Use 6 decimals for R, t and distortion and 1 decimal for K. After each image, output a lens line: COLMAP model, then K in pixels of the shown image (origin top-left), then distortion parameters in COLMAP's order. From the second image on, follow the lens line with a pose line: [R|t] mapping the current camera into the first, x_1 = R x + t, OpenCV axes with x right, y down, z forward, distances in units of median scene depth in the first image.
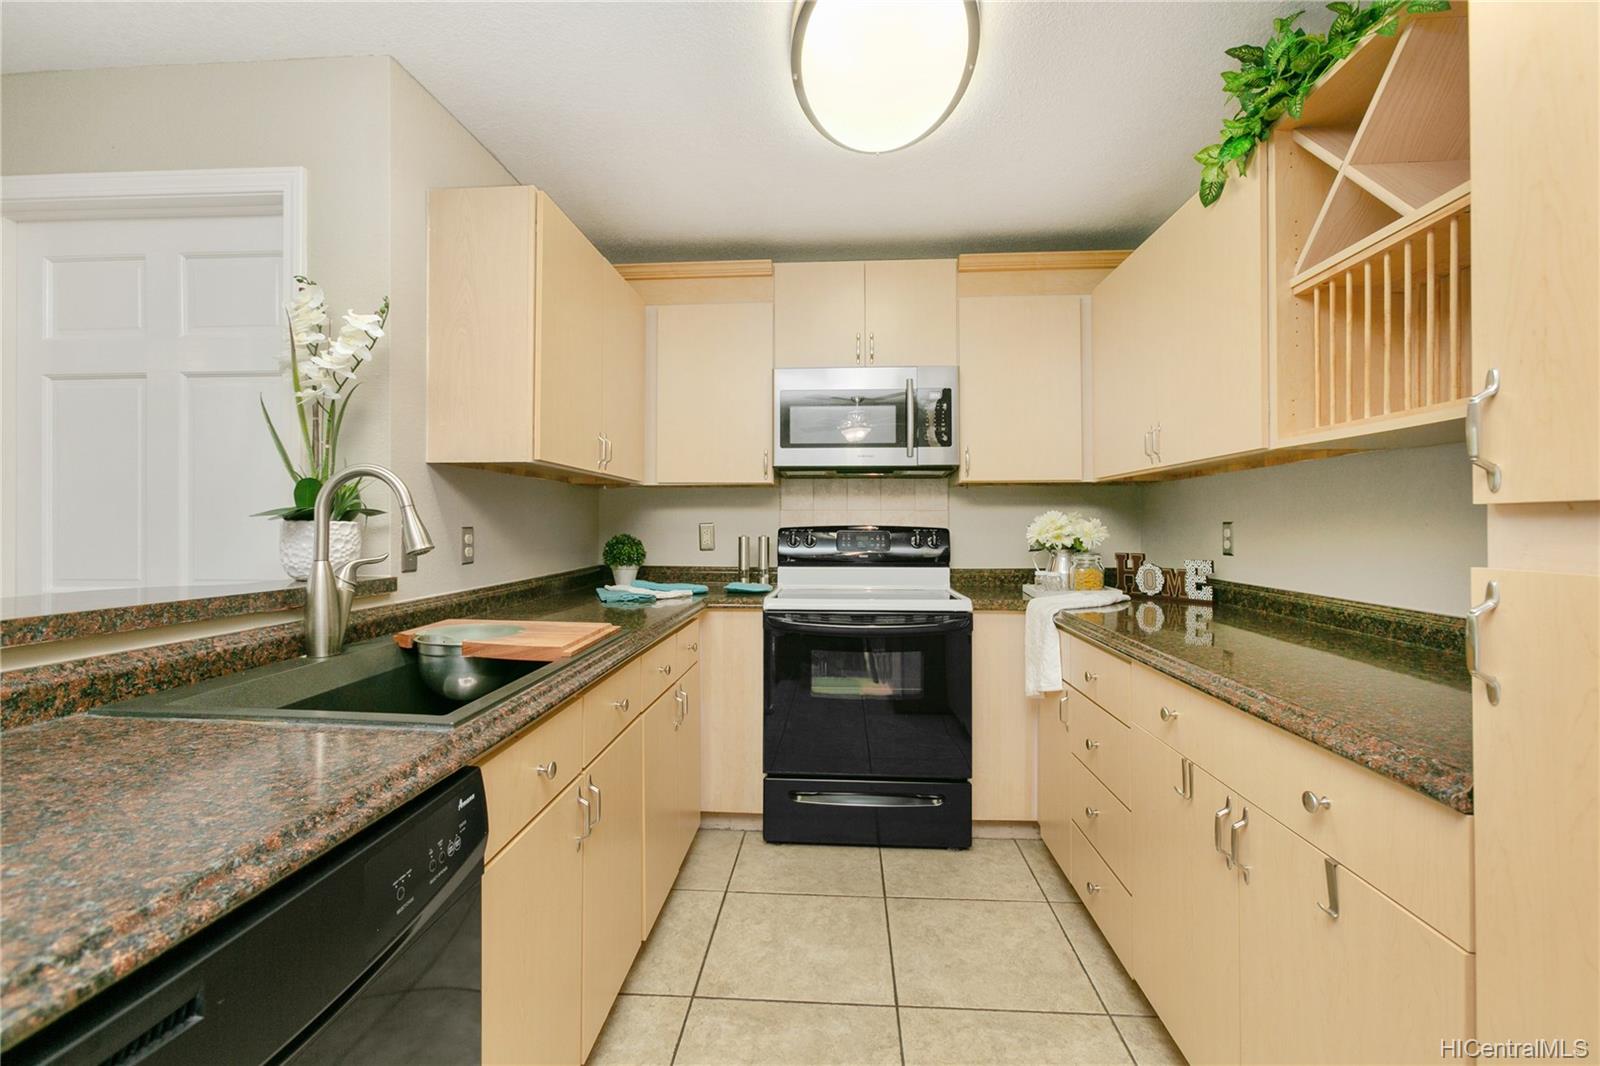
lens RADIAL K [[701.5, 0, 797.8], [0, 701.5, 524.0], [0, 0, 1]] dist [0.000907, 0.000229]
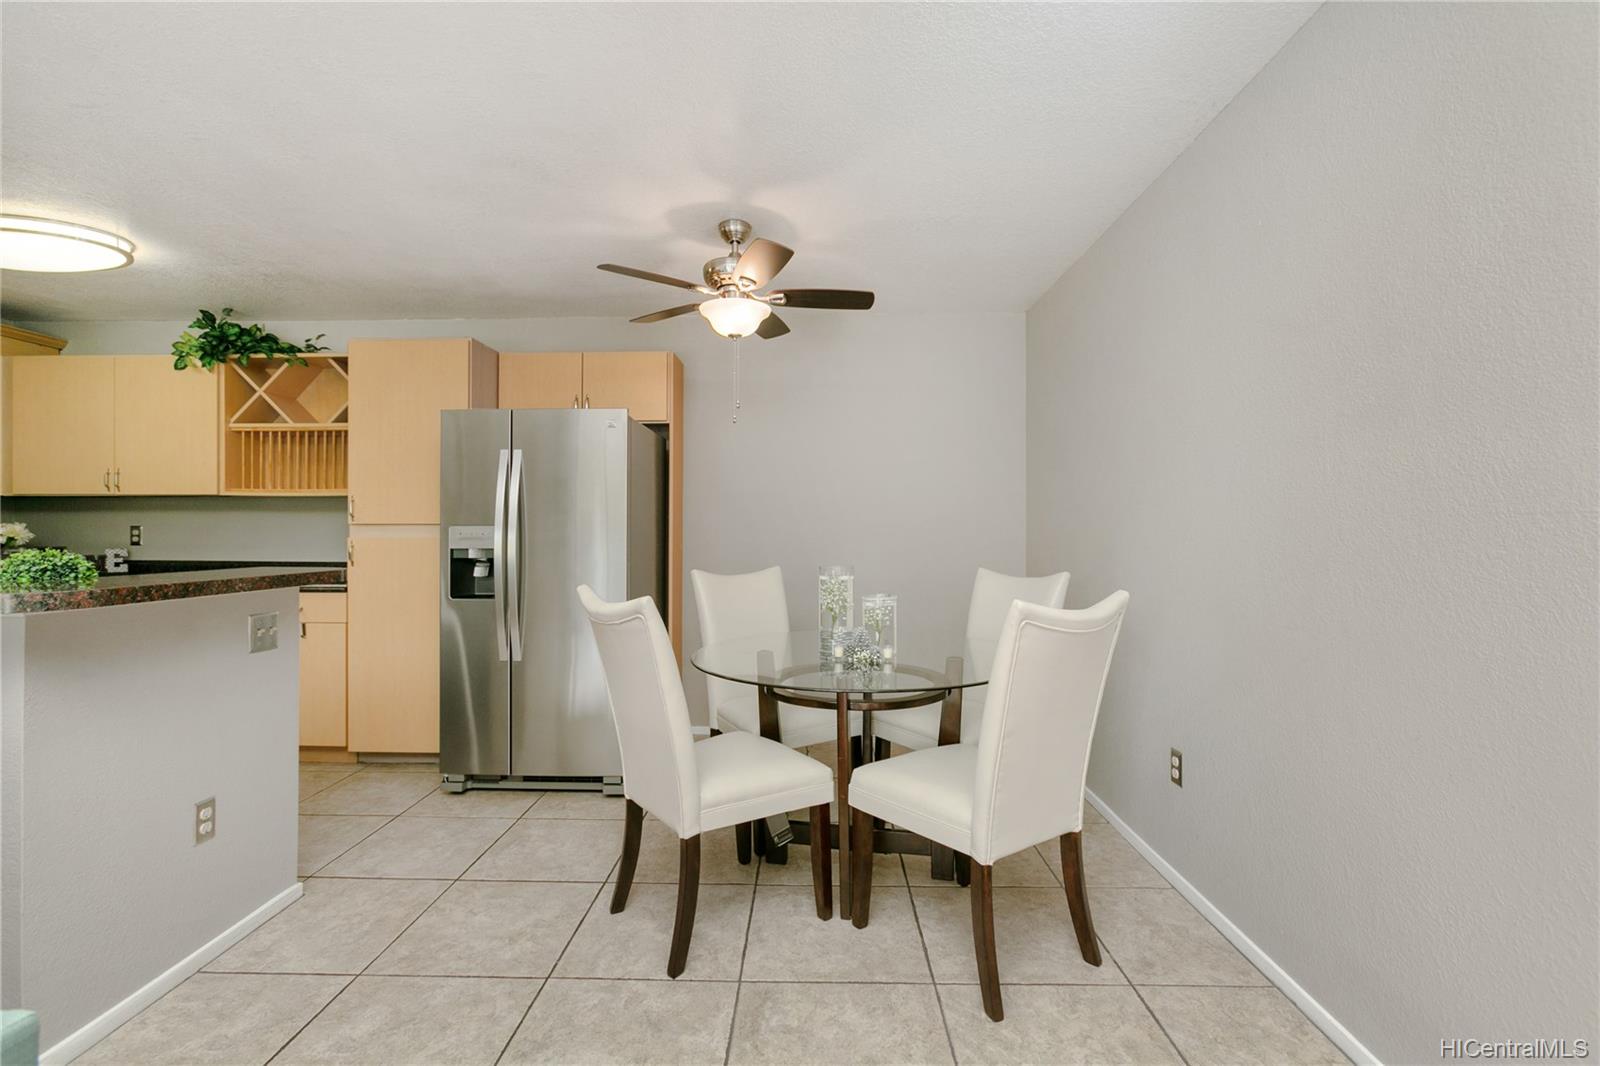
lens RADIAL K [[701.5, 0, 801.2], [0, 701.5, 528.5], [0, 0, 1]] dist [0.000907, 0.000229]
pose [[-0.053395, 0.006935, 0.998549, -1.762990], [-0.003575, 0.999968, -0.007137, 0.013815], [-0.998567, -0.003951, -0.053368, -0.798105]]
